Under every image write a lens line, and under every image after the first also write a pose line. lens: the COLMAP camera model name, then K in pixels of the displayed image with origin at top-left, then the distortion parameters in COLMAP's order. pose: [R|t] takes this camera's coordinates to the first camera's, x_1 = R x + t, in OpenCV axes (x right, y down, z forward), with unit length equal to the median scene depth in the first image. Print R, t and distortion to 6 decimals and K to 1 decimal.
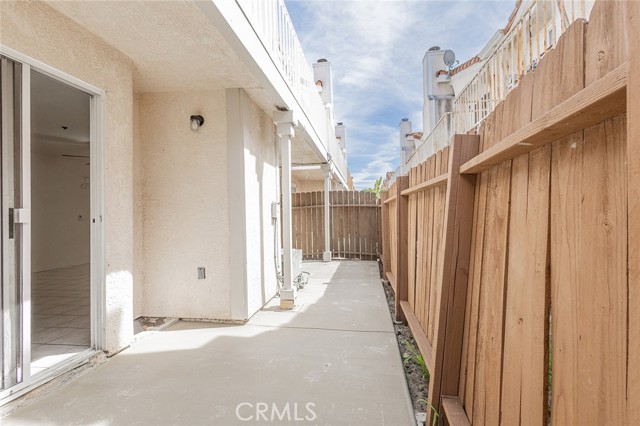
lens RADIAL K [[296.5, 0, 324.6], [0, 296.5, 212.4], [0, 0, 1]] dist [-0.001794, 0.001790]
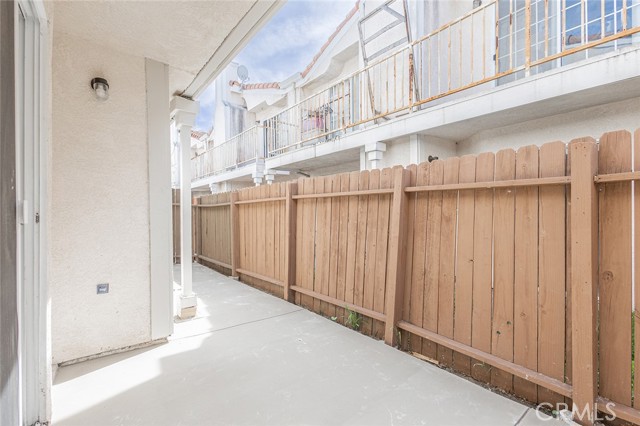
lens RADIAL K [[296.5, 0, 324.2], [0, 296.5, 215.8], [0, 0, 1]] dist [-0.001794, 0.001790]
pose [[0.676851, 0.004368, 0.736107, -0.578173], [-0.011540, 0.999922, 0.004678, 0.004159], [-0.736029, -0.011661, 0.676849, 0.086804]]
